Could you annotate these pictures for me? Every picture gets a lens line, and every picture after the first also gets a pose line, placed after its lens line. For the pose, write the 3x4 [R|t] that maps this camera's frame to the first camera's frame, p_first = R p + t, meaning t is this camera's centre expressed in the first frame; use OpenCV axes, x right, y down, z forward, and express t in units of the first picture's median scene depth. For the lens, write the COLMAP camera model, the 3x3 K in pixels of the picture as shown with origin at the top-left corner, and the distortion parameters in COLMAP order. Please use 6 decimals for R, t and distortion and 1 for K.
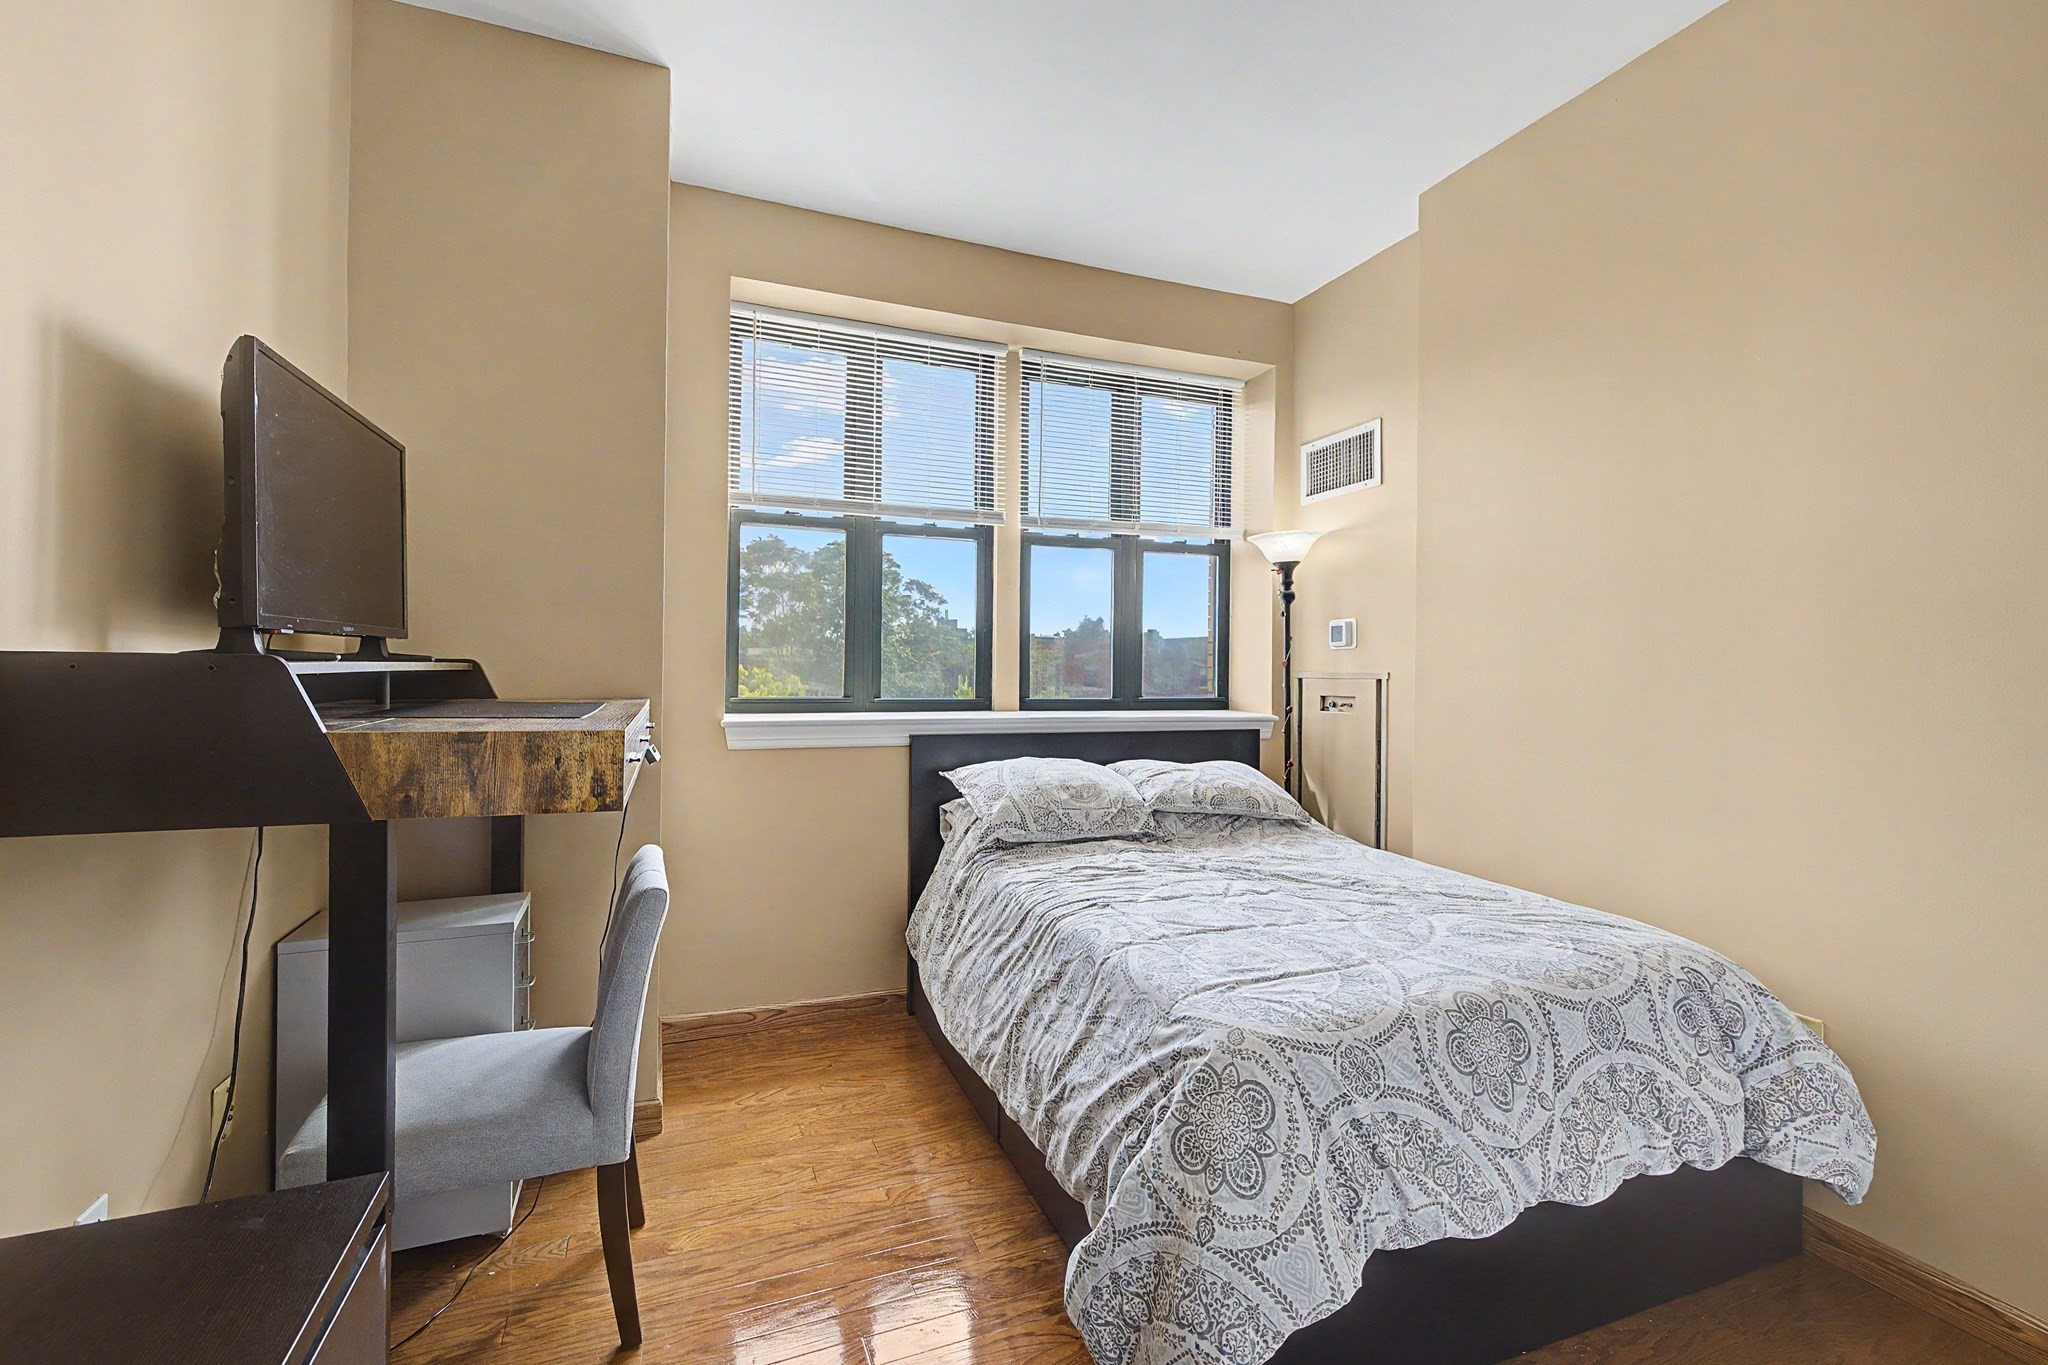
lens RADIAL K [[868.7, 0, 1005.1], [0, 868.7, 670.3], [0, 0, 1]] dist [0.001330, 0.000852]
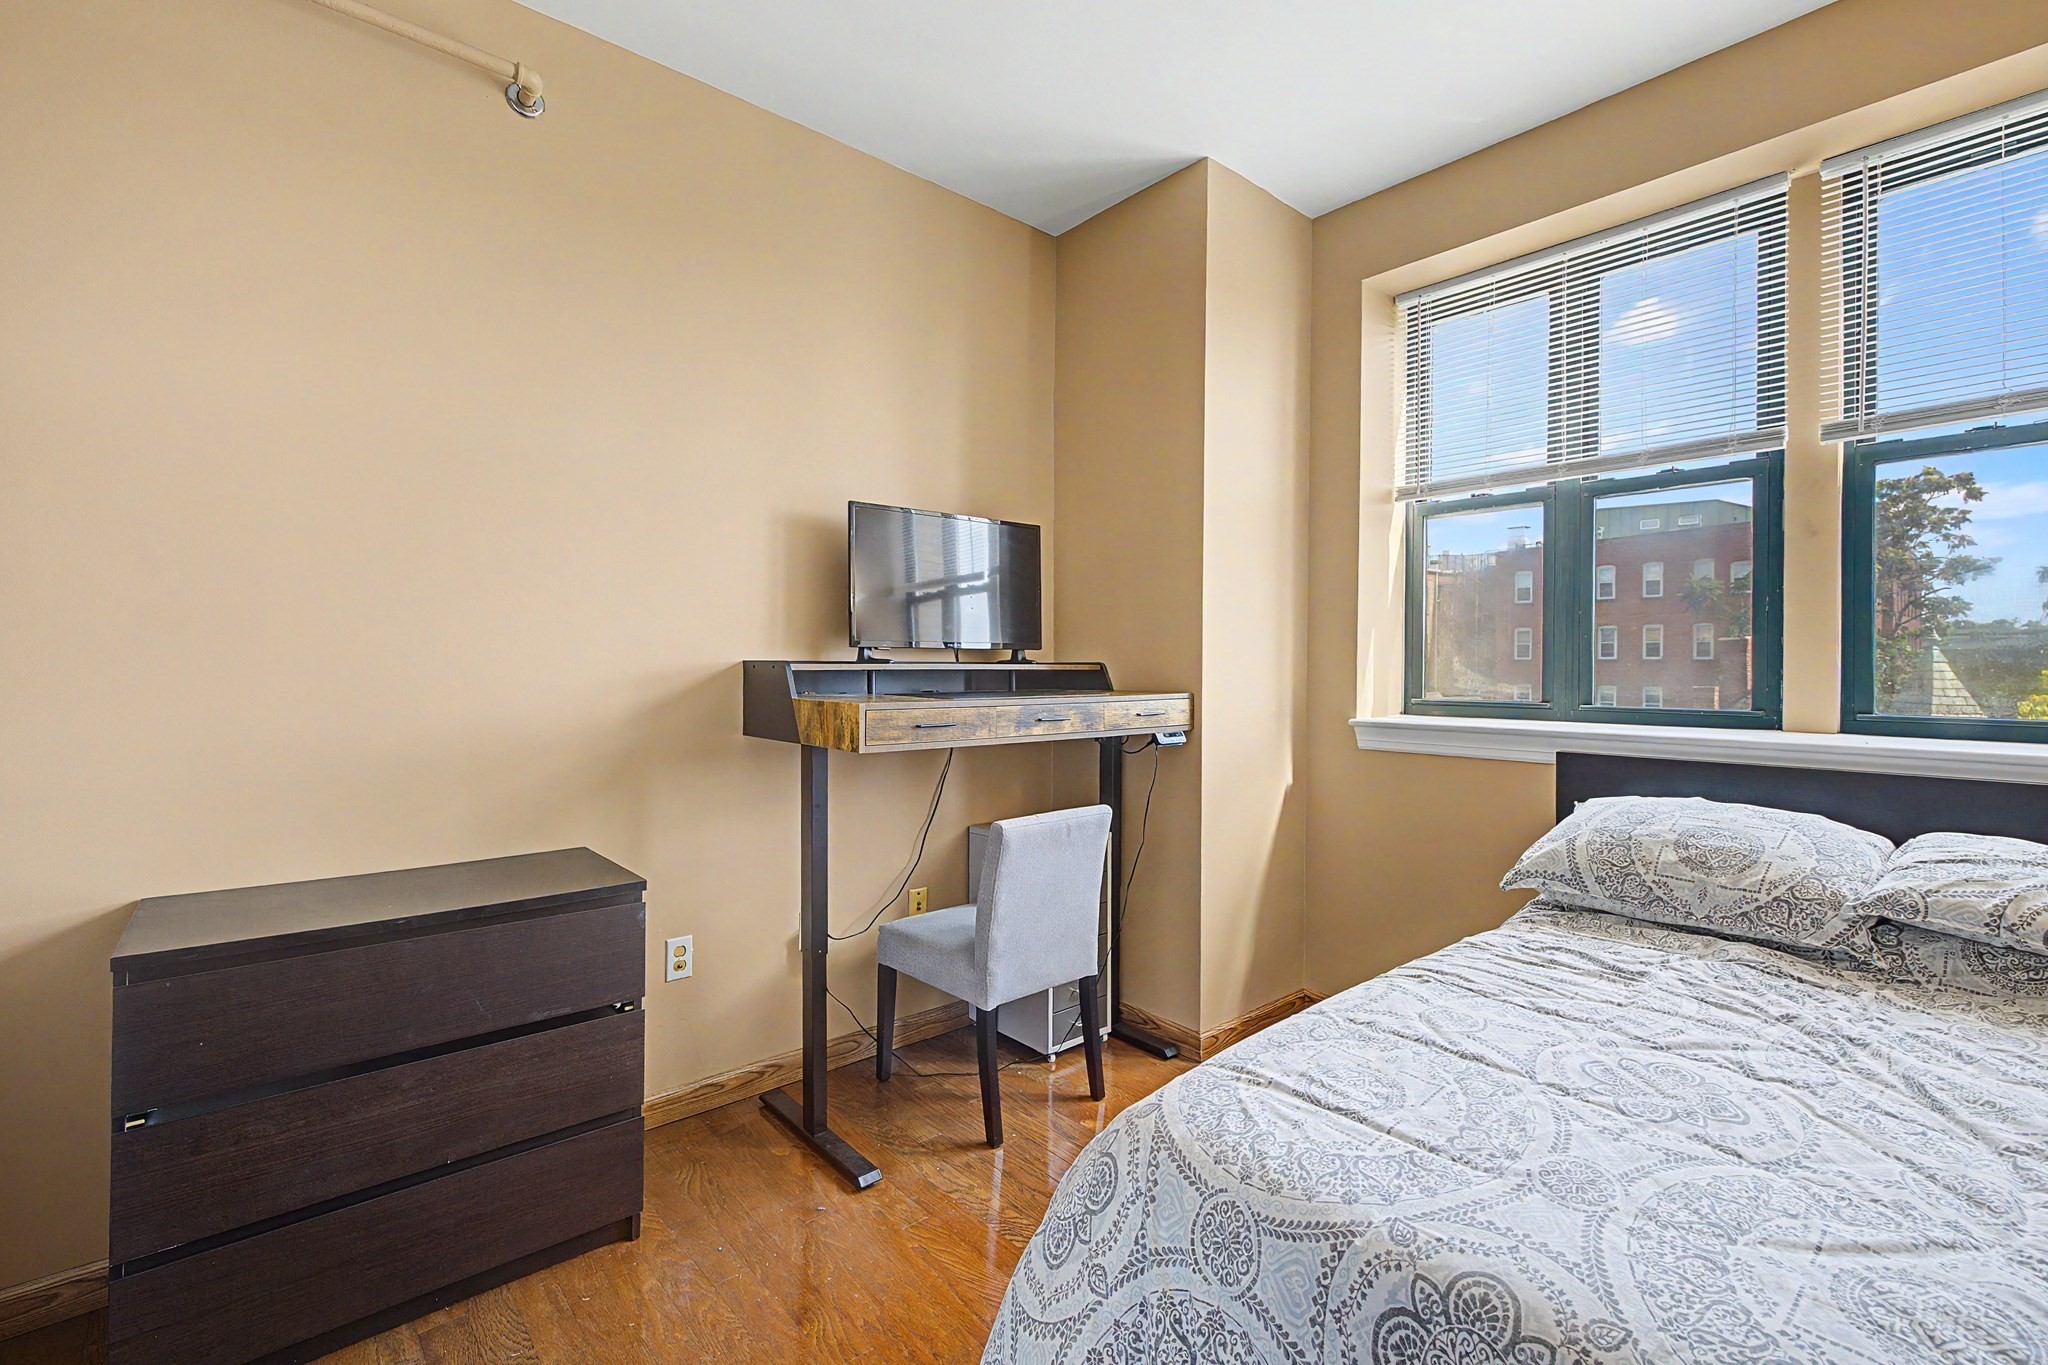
lens RADIAL K [[868.7, 0, 1057.1], [0, 868.7, 662.9], [0, 0, 1]] dist [0.001330, 0.000852]
pose [[0.369821, -0.014134, -0.928995, 0.633253], [-0.001088, 0.999877, -0.015645, 0.009619], [0.929102, 0.006797, 0.369760, 0.392620]]
